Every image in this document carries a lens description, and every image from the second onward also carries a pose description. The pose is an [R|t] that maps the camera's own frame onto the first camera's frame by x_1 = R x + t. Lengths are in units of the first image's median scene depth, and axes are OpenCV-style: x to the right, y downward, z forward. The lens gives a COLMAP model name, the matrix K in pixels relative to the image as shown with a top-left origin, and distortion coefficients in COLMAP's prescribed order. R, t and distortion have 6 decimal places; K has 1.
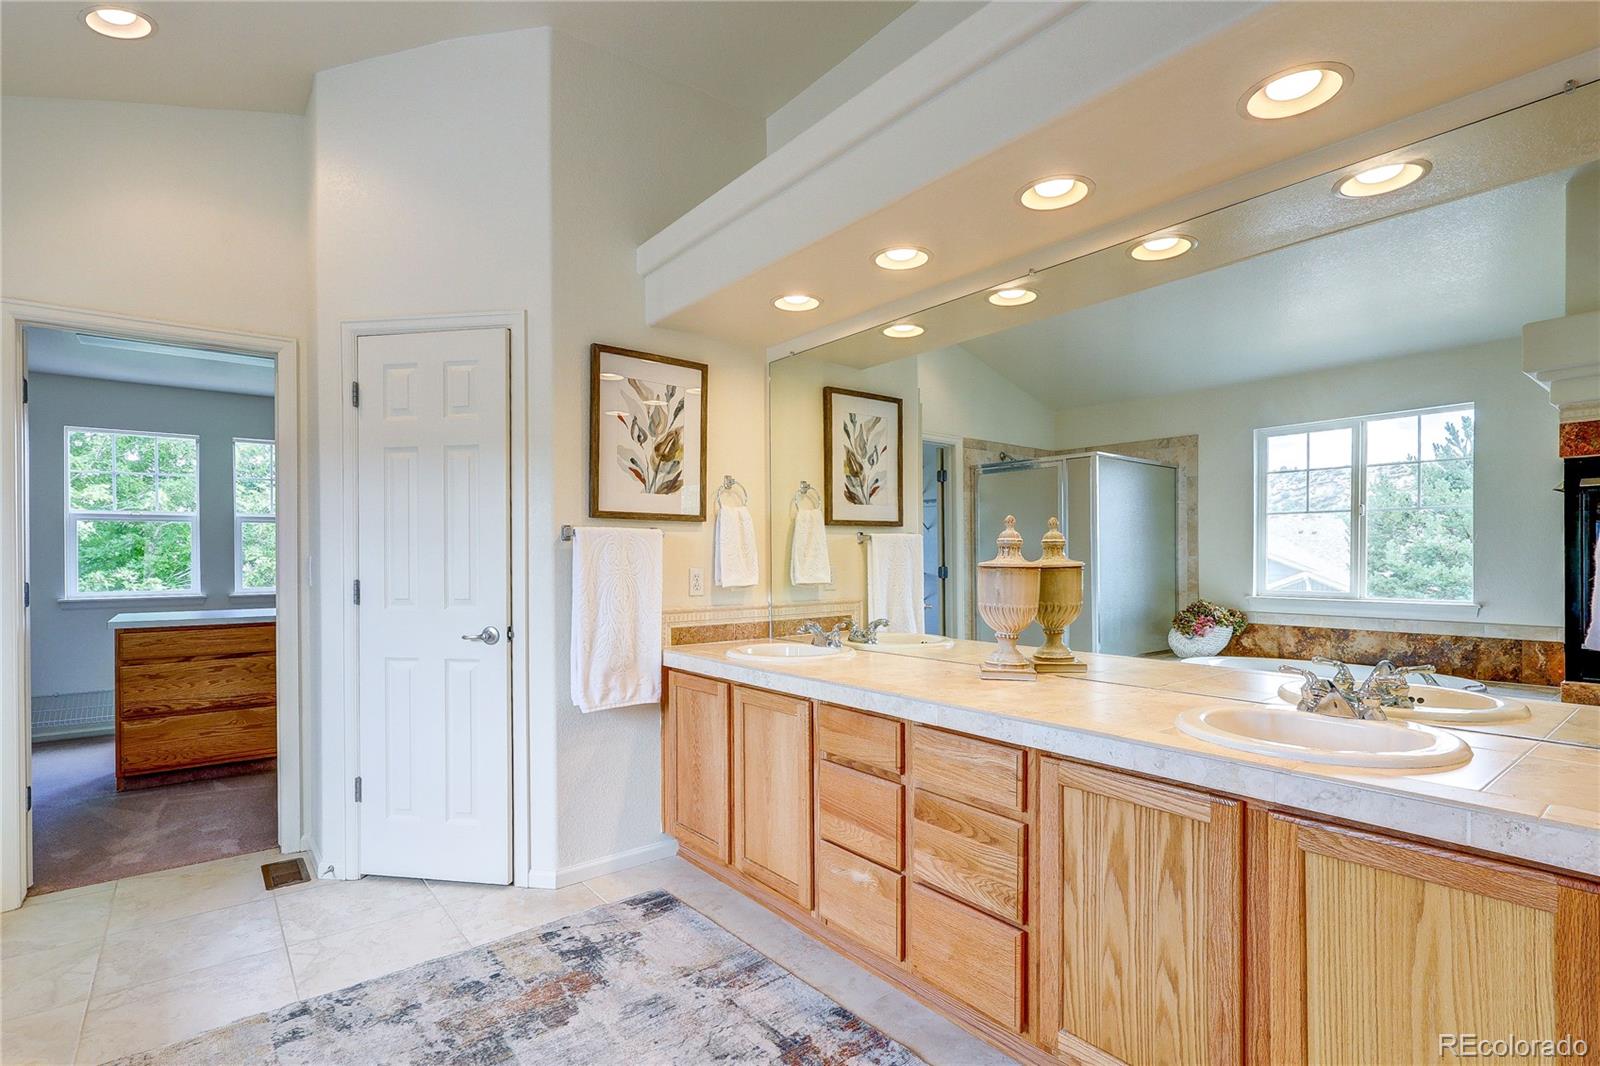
lens RADIAL K [[758.3, 0, 797.4], [0, 758.3, 558.2], [0, 0, 1]] dist [-0.002909, 0.000427]
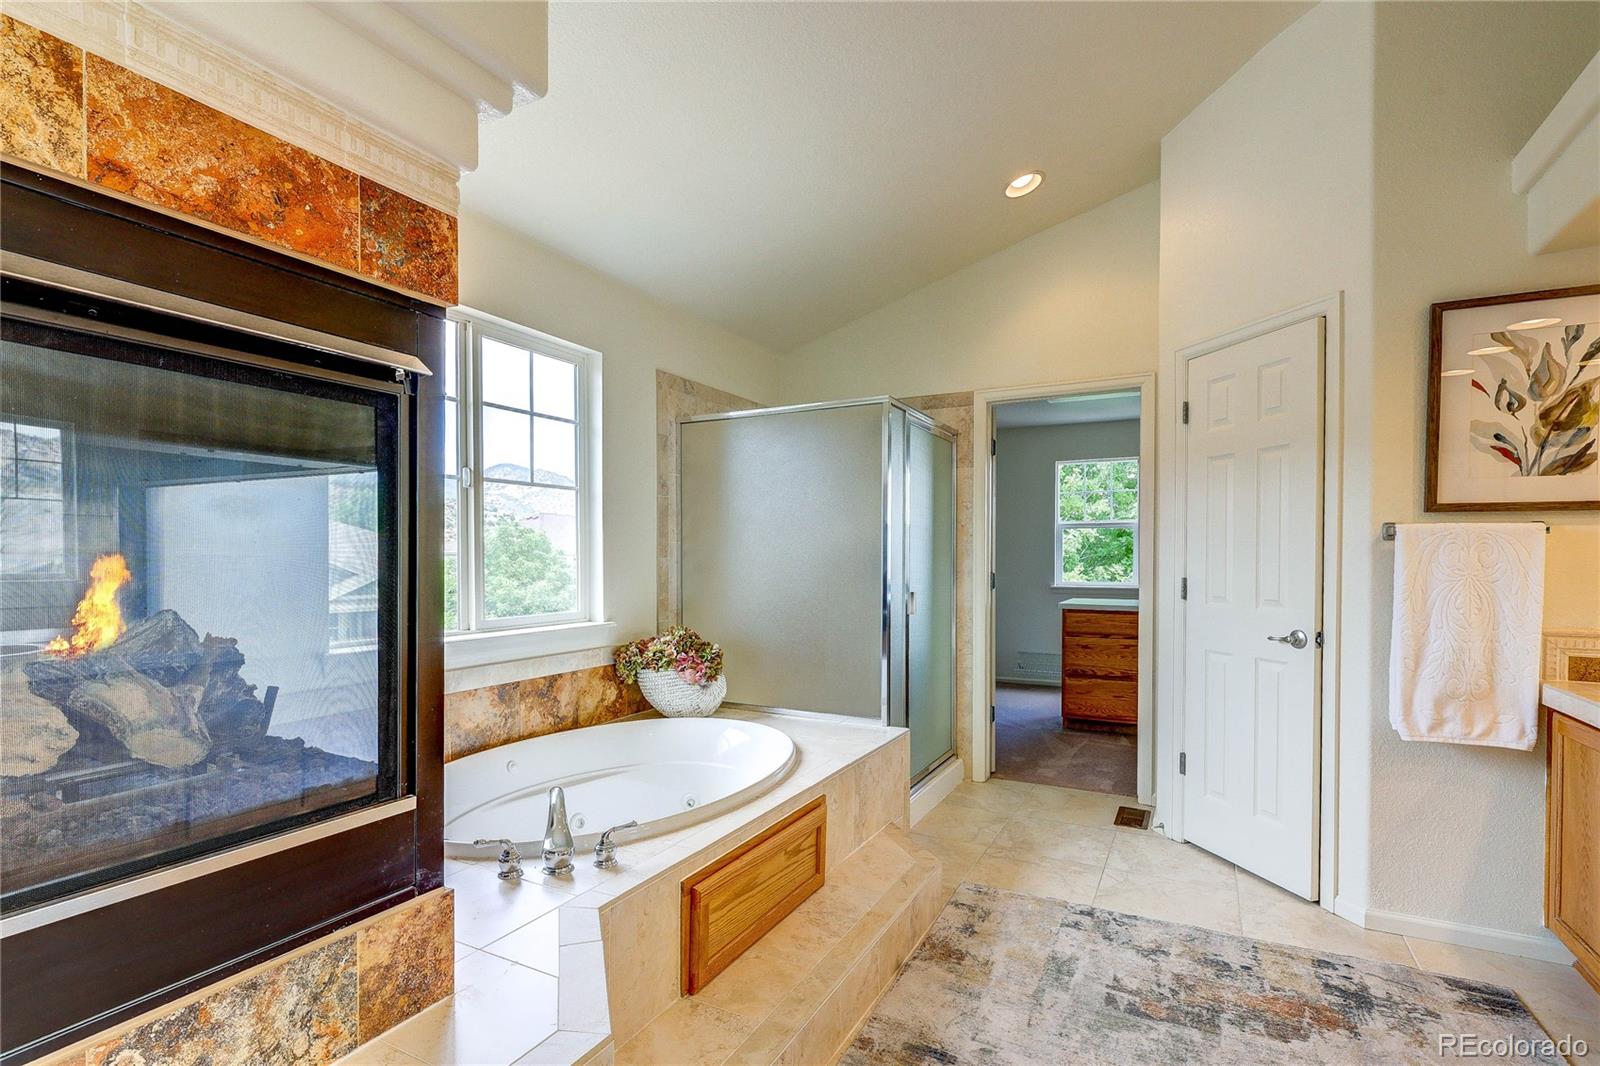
lens RADIAL K [[758.3, 0, 822.9], [0, 758.3, 566.1], [0, 0, 1]] dist [0.000468, 0.000227]
pose [[0.422544, 0.016192, -0.906198, 0.214452], [-0.005349, 0.999868, 0.015372, -0.003271], [0.906327, -0.001648, 0.422575, 0.037252]]
